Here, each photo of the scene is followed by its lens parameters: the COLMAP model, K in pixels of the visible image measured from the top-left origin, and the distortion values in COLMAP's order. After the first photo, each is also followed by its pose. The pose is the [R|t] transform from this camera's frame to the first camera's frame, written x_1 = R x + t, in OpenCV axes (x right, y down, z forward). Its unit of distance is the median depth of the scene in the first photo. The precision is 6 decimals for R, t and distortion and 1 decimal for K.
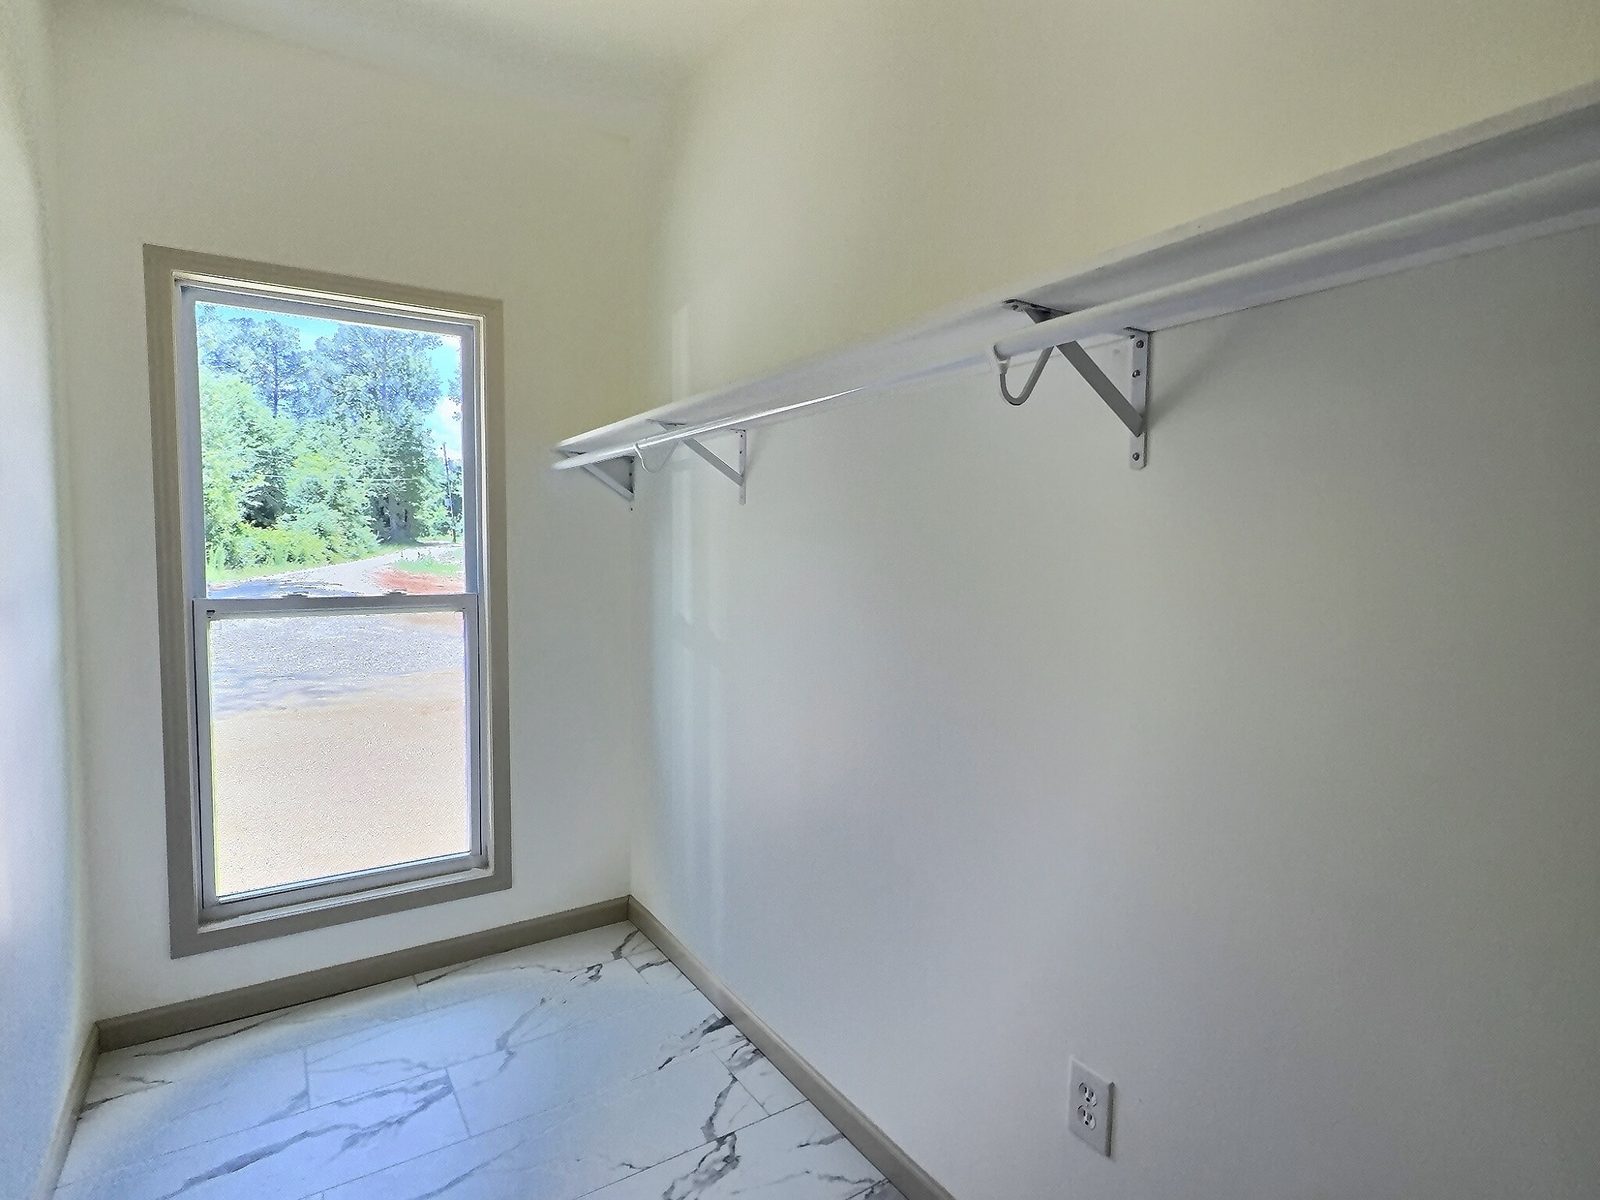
lens RADIAL K [[849.3, 0, 800.4], [0, 849.3, 598.9], [0, 0, 1]] dist [0.015077, -0.000025]
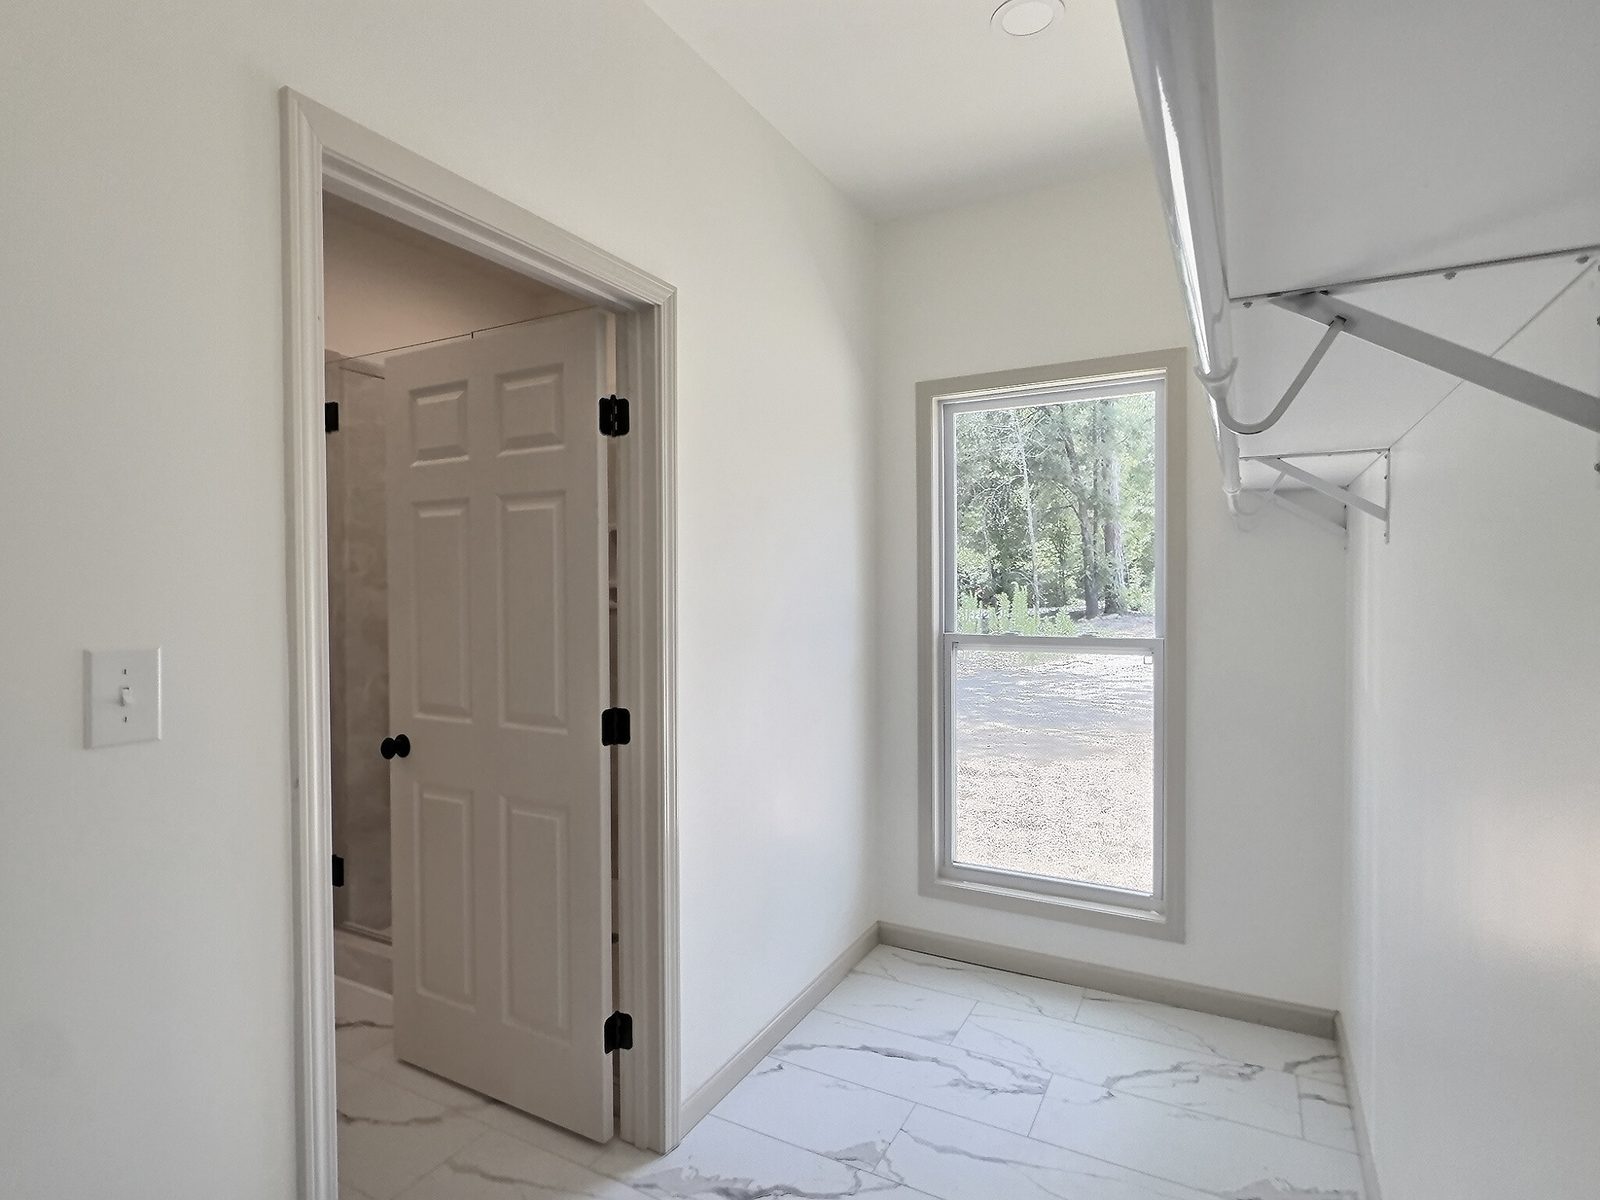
lens RADIAL K [[849.3, 0, 800.5], [0, 849.3, 599.1], [0, 0, 1]] dist [0.015077, -0.000025]
pose [[0.486197, 0.011089, -0.873779, 0.350173], [-0.043111, 0.999006, -0.011310, -0.029292], [0.872785, 0.043168, 0.486192, 0.149993]]
